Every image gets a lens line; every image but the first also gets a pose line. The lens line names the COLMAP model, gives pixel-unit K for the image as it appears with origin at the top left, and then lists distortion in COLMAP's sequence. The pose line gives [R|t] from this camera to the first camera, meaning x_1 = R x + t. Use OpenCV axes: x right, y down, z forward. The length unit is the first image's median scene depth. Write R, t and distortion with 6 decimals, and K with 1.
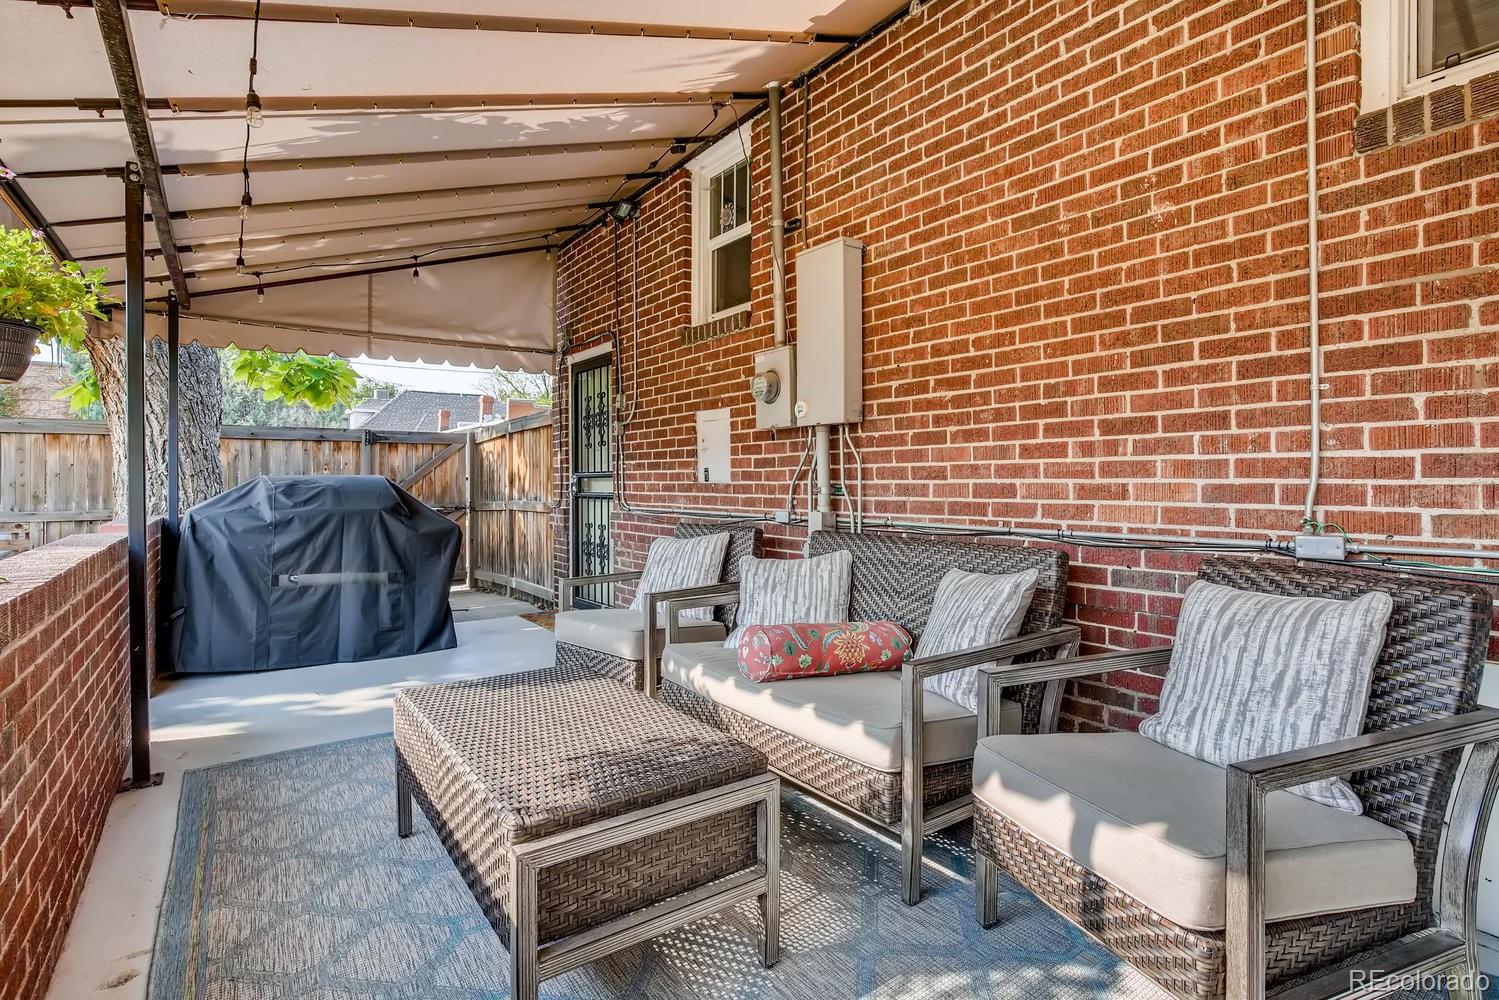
lens RADIAL K [[712.3, 0, 741.7], [0, 712.3, 483.3], [0, 0, 1]] dist [-0.021287, 0.000072]
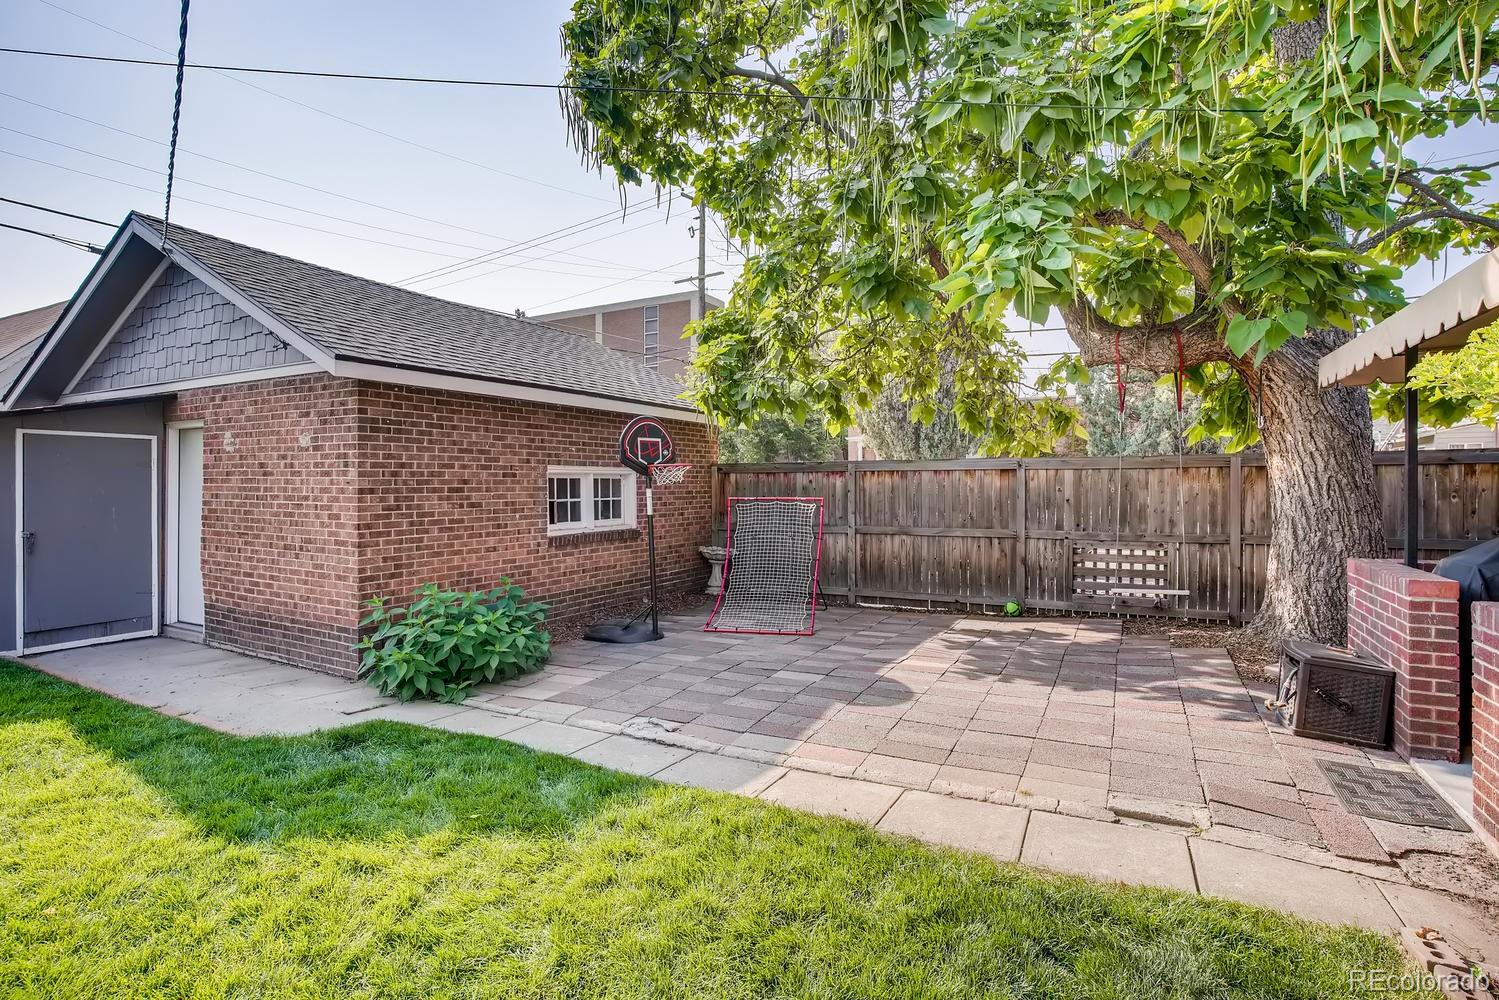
lens RADIAL K [[712.3, 0, 741.7], [0, 712.3, 483.3], [0, 0, 1]] dist [-0.021287, 0.000072]
pose [[0.426304, -0.000310, -0.904580, -0.263596], [0.001761, 0.999998, 0.000487, -0.052361], [0.904578, -0.001801, 0.426304, -0.195539]]
